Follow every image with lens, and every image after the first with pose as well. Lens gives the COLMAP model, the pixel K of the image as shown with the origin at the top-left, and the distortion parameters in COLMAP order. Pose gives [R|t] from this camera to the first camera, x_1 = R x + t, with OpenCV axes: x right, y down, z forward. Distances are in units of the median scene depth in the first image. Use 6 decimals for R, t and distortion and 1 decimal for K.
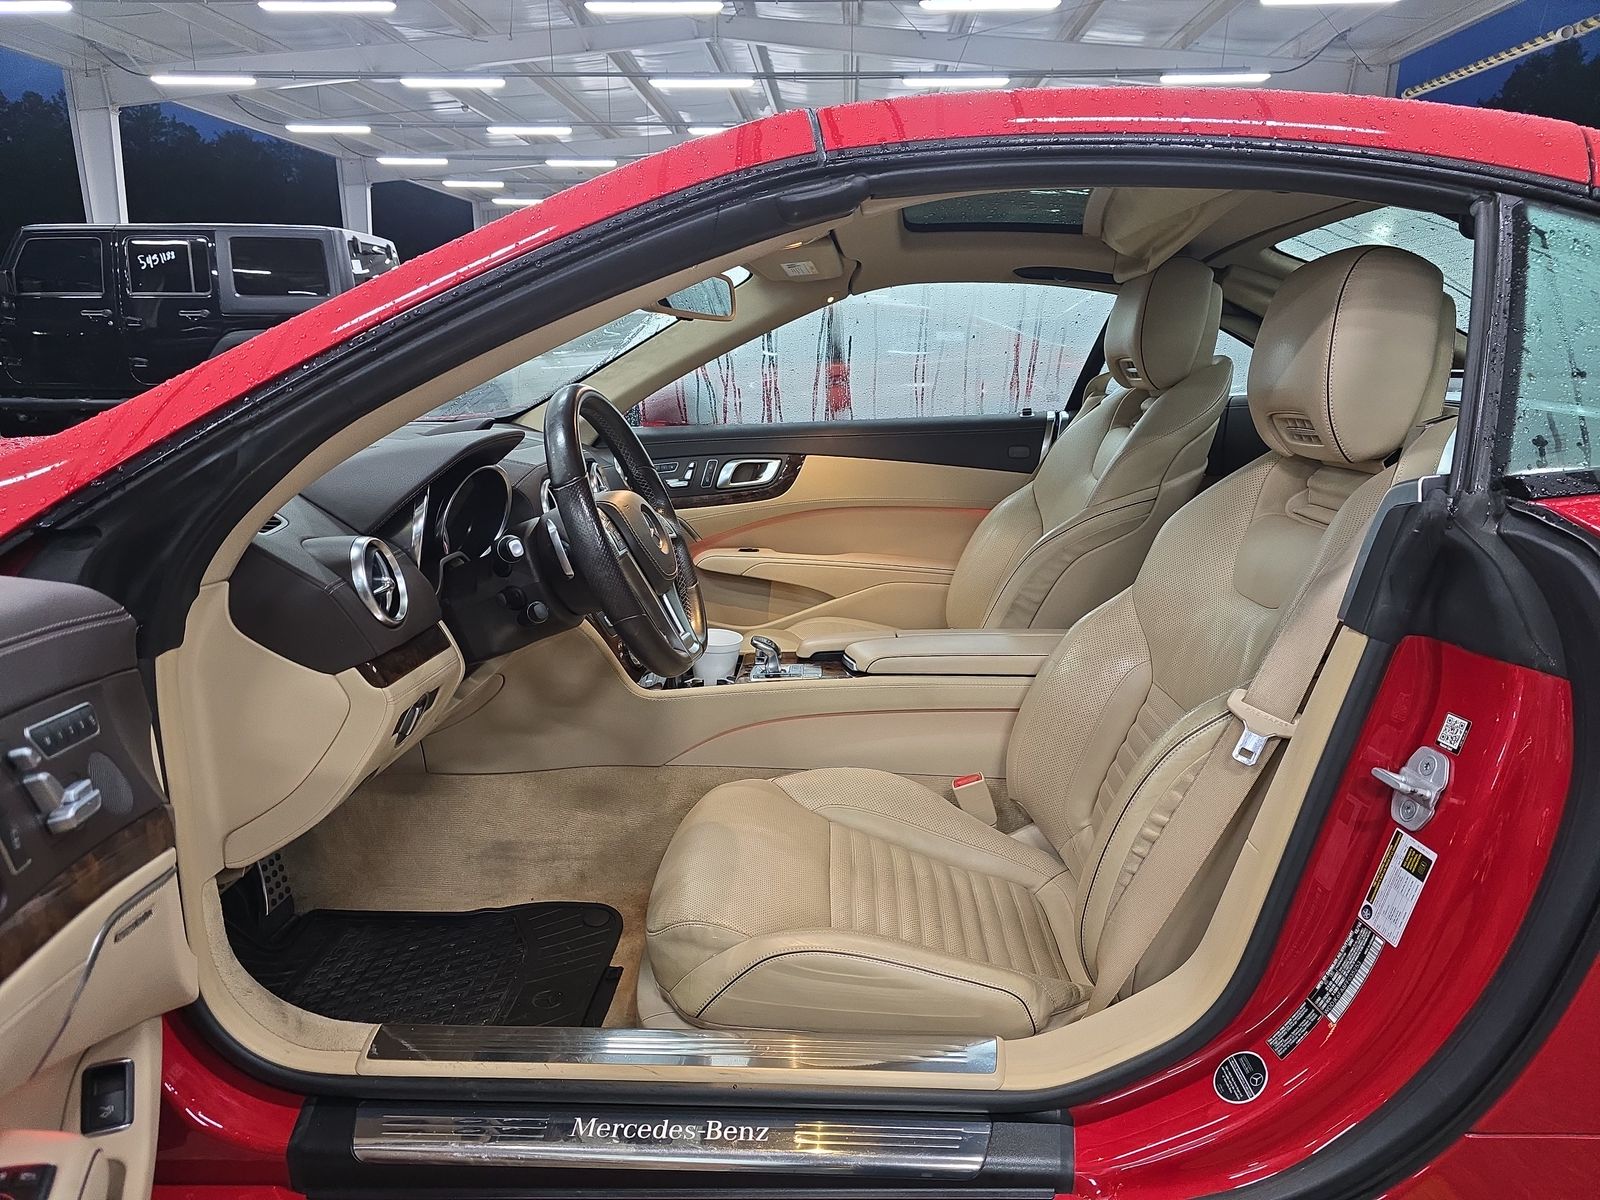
lens RADIAL K [[1107.2, 0, 800.0], [0, 1107.2, 600.0], [0, 0, 1]] dist [0.051651, -0.072926]
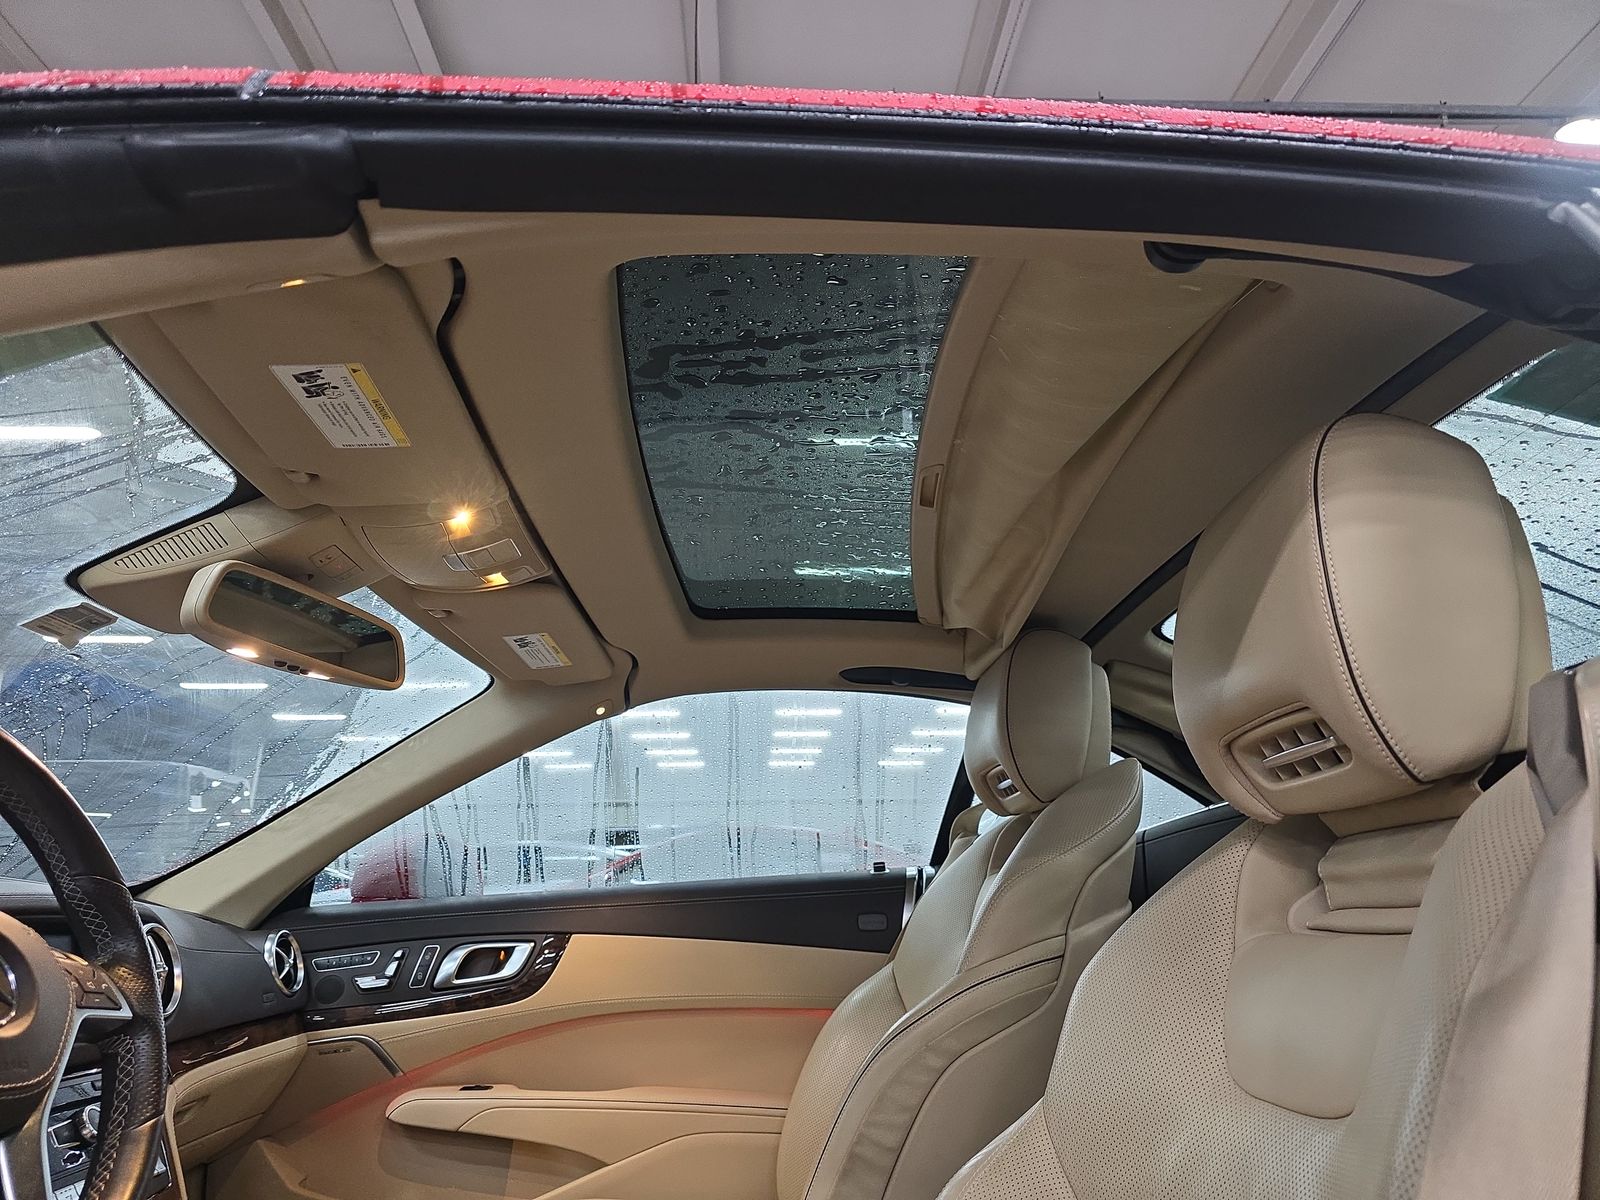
lens RADIAL K [[1107.2, 0, 800.0], [0, 1107.2, 600.0], [0, 0, 1]] dist [0.051651, -0.072926]
pose [[0.996051, 0.000964, 0.088774, 0.090538], [0.040161, 0.886891, -0.460229, 0.011390], [-0.079177, 0.461977, 0.883351, 0.283563]]
